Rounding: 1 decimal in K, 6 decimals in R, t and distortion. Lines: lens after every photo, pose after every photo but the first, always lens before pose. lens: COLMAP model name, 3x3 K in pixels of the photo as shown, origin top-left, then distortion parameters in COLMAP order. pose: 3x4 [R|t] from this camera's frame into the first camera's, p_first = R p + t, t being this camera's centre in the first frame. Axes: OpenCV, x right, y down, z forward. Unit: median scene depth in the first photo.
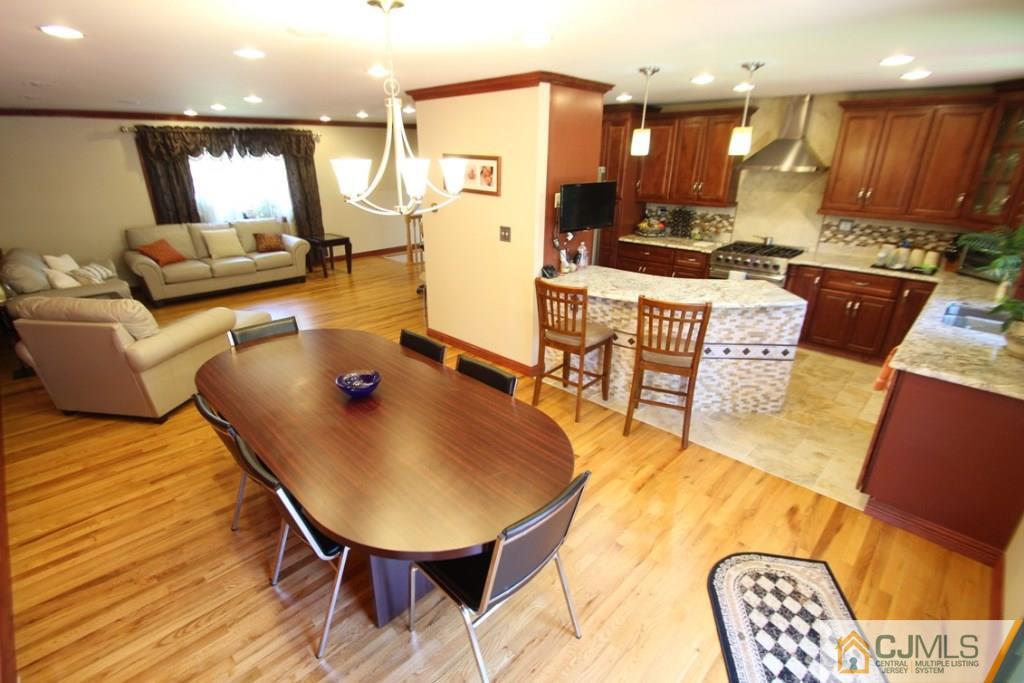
lens RADIAL K [[468.3, 0, 512.0], [0, 468.3, 341.5], [0, 0, 1]] dist [-0.000113, -0.000002]
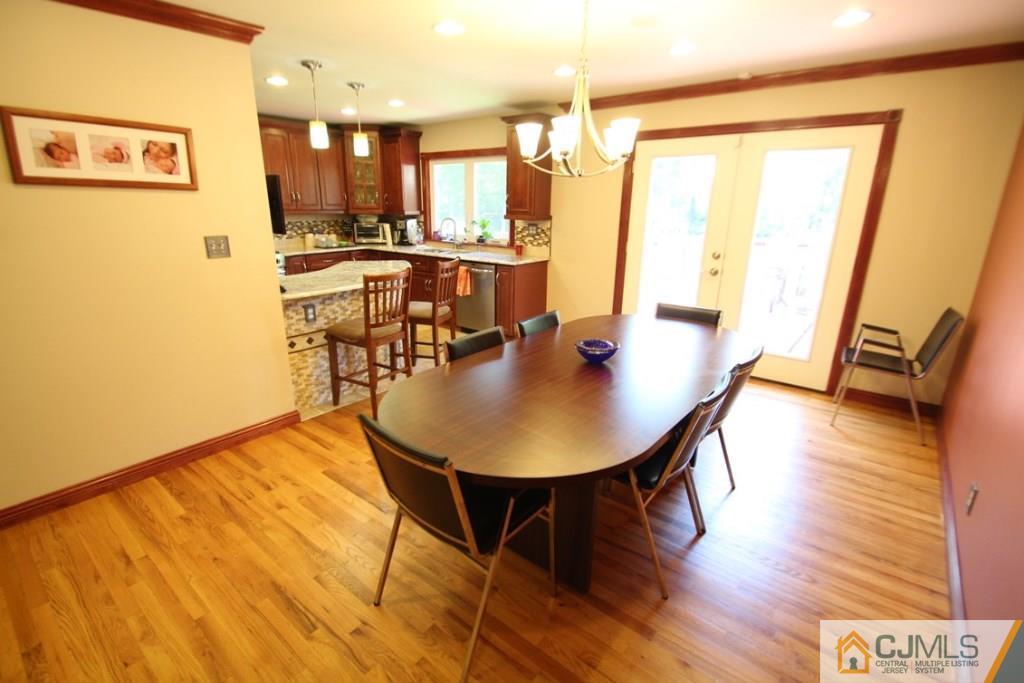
lens RADIAL K [[468.3, 0, 512.0], [0, 468.3, 341.5], [0, 0, 1]] dist [-0.000113, -0.000002]
pose [[-0.121276, -0.290885, 0.949041, -0.768991], [0.366761, 0.875309, 0.315153, -0.171803], [-0.922377, 0.386291, 0.000531, 0.682084]]
